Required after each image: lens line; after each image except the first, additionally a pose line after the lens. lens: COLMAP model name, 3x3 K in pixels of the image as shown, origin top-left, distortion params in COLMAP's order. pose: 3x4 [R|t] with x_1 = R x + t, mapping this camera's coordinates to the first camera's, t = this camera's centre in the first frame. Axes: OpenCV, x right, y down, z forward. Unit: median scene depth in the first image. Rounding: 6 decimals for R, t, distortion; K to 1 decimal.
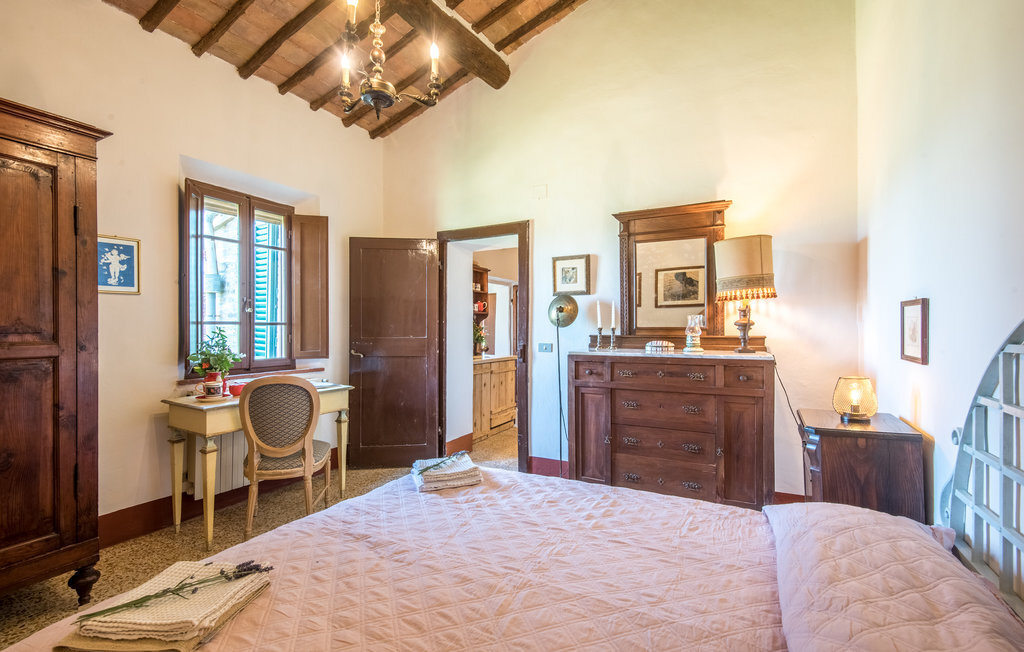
lens RADIAL K [[446.0, 0, 514.8], [0, 446.0, 327.1], [0, 0, 1]] dist [0.029191, -0.021160]
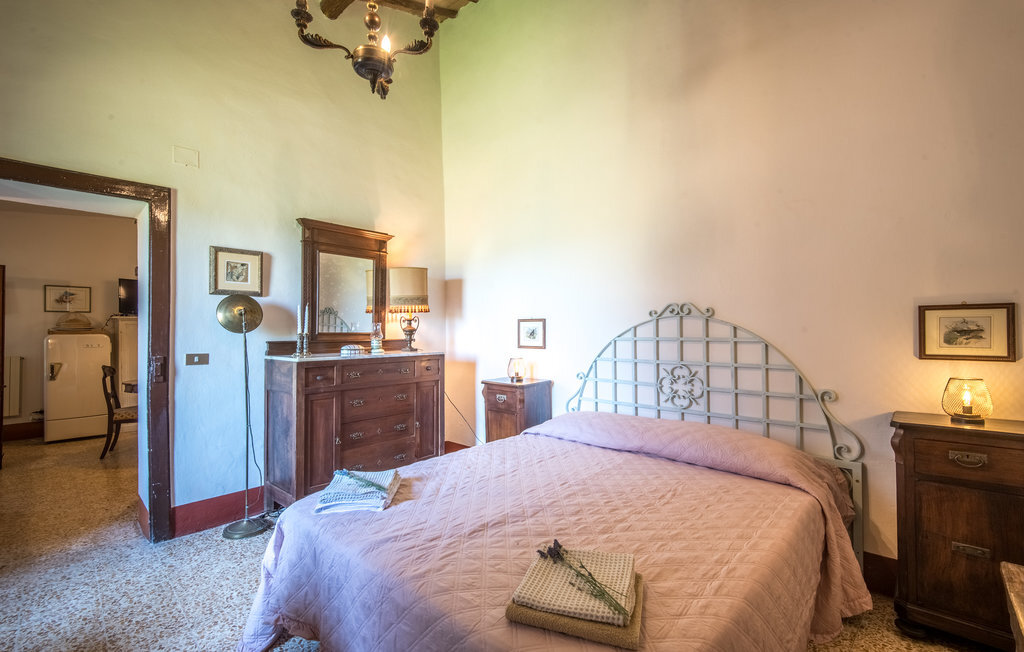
lens RADIAL K [[448.3, 0, 512.0], [0, 448.3, 326.0], [0, 0, 1]] dist [0.001368, -0.000207]
pose [[0.251932, 0.016078, 0.967611, -0.679379], [0.003782, 0.999838, -0.017598, 0.005037], [-0.967738, 0.008093, 0.251830, 0.331659]]
